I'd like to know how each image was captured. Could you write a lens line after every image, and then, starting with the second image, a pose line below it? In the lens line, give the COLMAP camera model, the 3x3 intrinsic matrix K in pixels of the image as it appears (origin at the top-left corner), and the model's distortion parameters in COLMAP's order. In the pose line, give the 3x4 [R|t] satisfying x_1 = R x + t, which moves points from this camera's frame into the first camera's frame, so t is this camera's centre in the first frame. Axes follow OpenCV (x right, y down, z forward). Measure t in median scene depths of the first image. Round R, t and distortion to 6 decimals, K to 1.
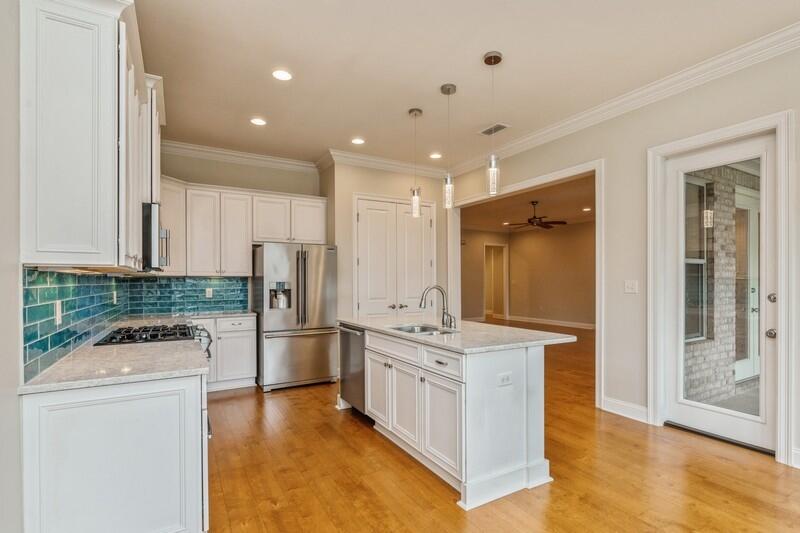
lens RADIAL K [[390.2, 0, 401.0], [0, 390.2, 280.9], [0, 0, 1]] dist [0.000772, -0.001251]
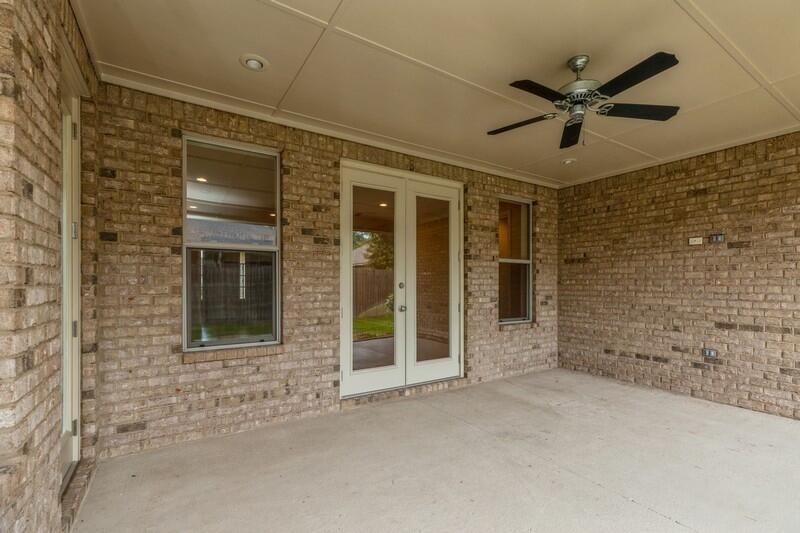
lens RADIAL K [[360.1, 0, 407.5], [0, 360.1, 282.8], [0, 0, 1]] dist [0.002881, -0.001800]
pose [[0.998450, 0.002509, 0.055605, 1.211197], [-0.002227, 0.999984, -0.005128, 0.030866], [-0.055617, 0.004996, 0.998440, 0.285638]]
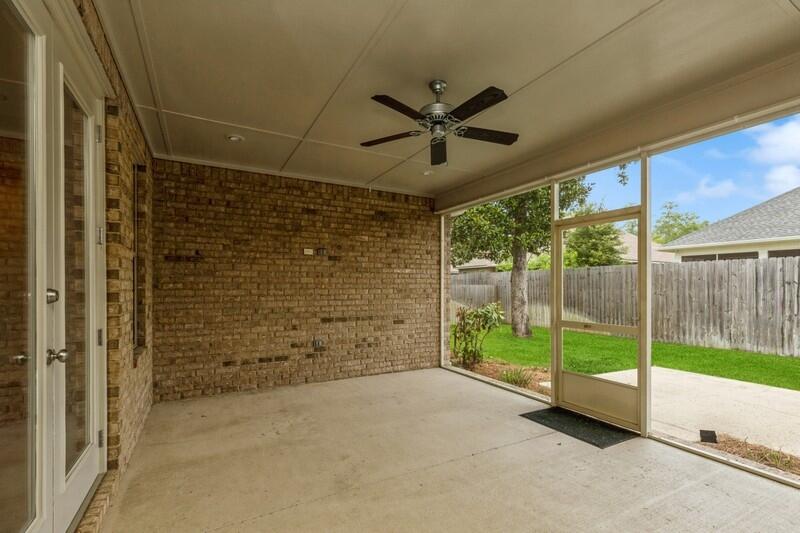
lens RADIAL K [[360.1, 0, 409.0], [0, 360.1, 285.3], [0, 0, 1]] dist [0.002881, -0.001800]
pose [[0.011360, 0.003297, 0.999930, 0.848315], [0.002588, 0.999991, -0.003327, 0.023503], [-0.999932, 0.002626, 0.011351, 0.954515]]
